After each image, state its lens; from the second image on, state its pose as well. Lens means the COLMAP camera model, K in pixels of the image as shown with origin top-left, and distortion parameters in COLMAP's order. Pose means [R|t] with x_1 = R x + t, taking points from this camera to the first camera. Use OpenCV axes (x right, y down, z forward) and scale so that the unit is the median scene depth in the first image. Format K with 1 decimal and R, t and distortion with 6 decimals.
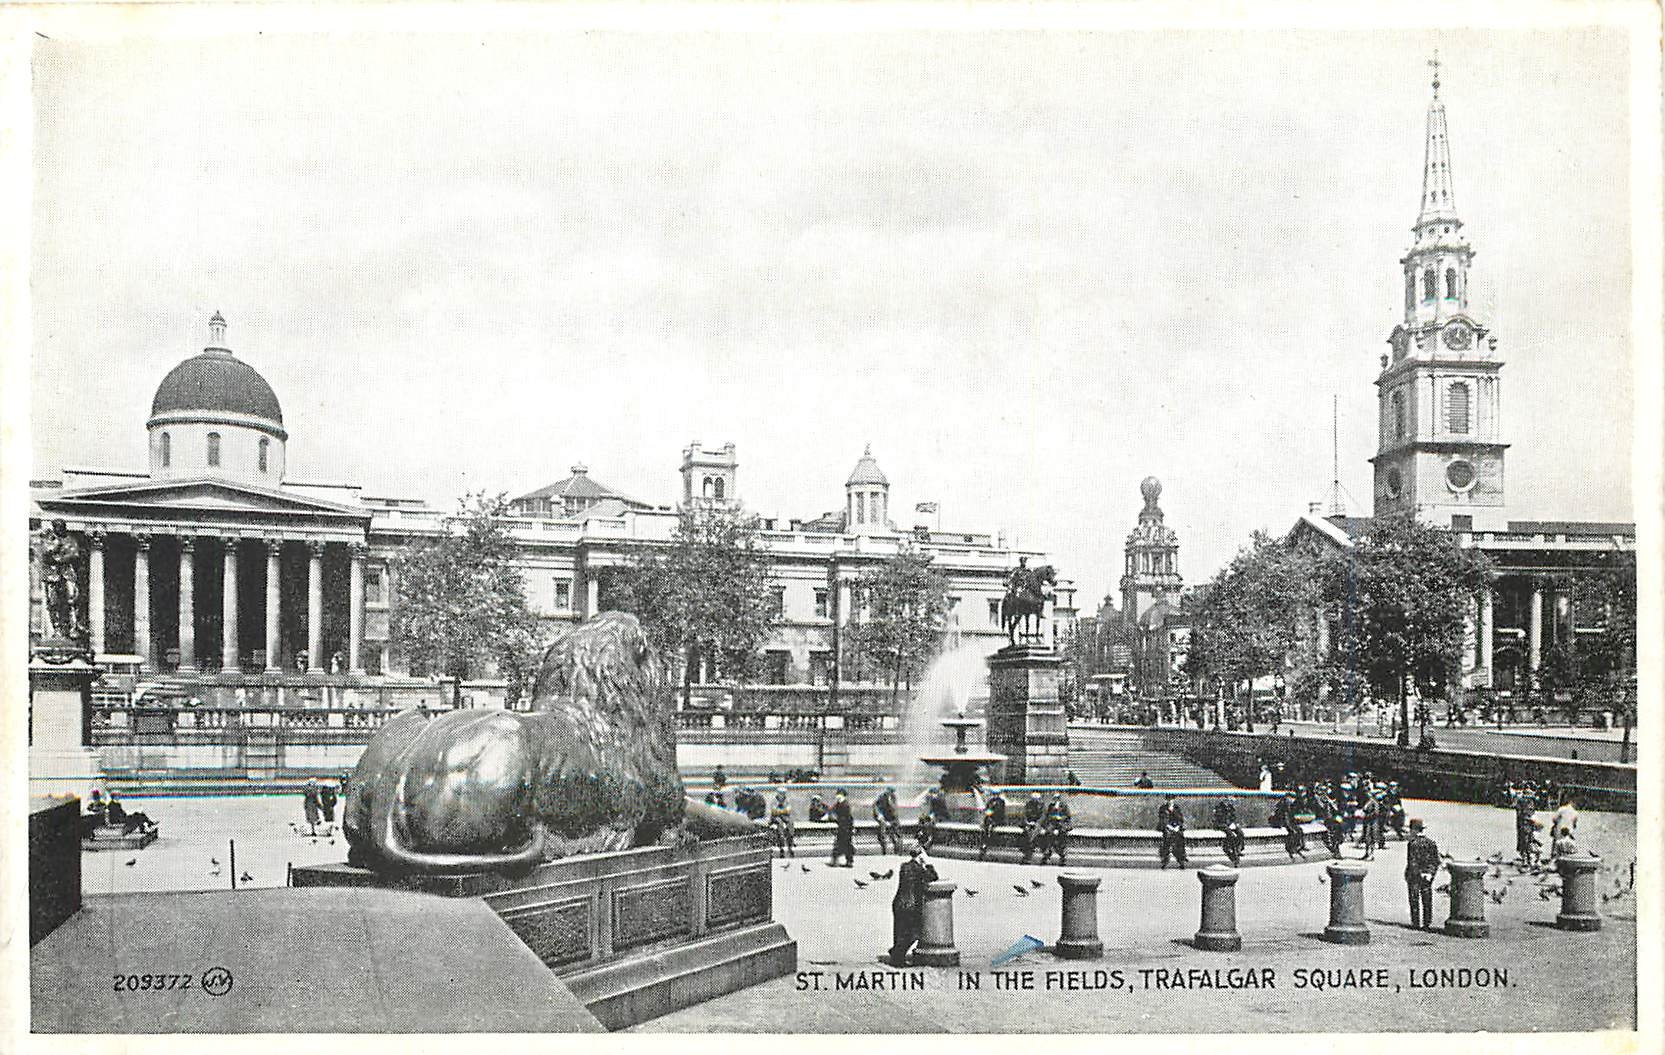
lens RADIAL K [[1649.9, 0, 832.5], [0, 1649.9, 527.5], [0, 0, 1]] dist [0.024845, 0.002352]
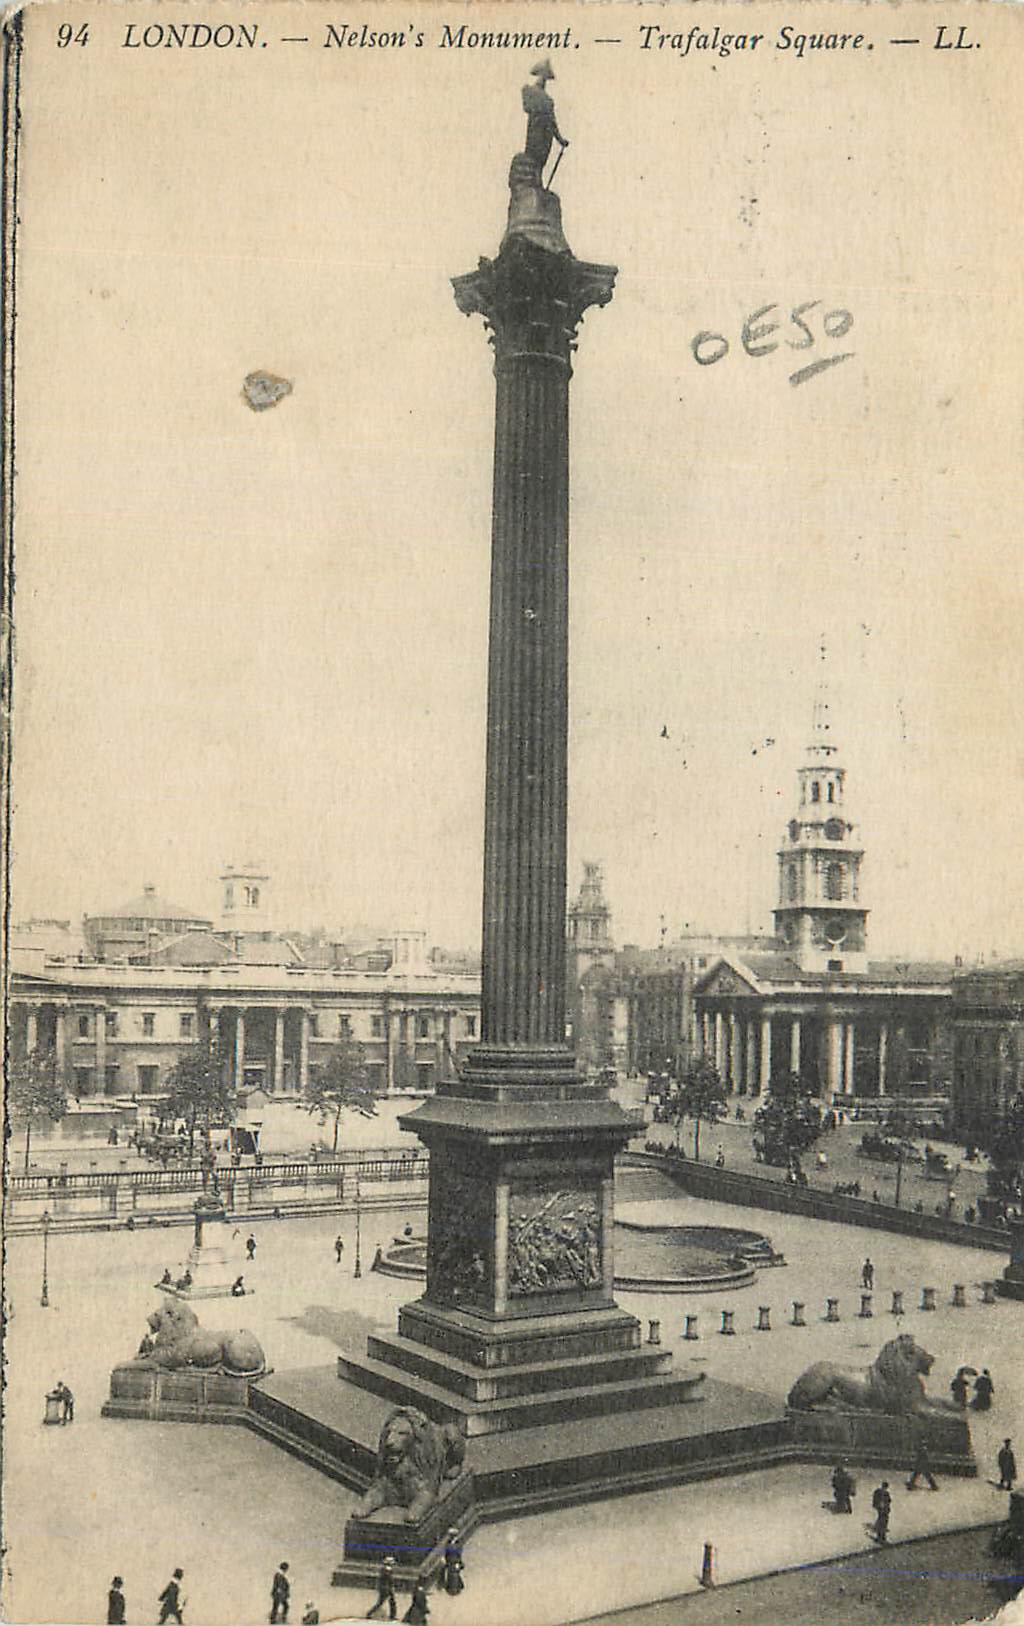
lens RADIAL K [[1596.2, 0, 512.0], [0, 1596.2, 813.0], [0, 0, 1]] dist [0.000543, 0.002721]
pose [[0.987891, 0.023126, 0.153418, -0.095540], [-0.020617, 0.999627, -0.017925, -0.101569], [-0.153775, 0.014545, 0.987999, -0.282038]]
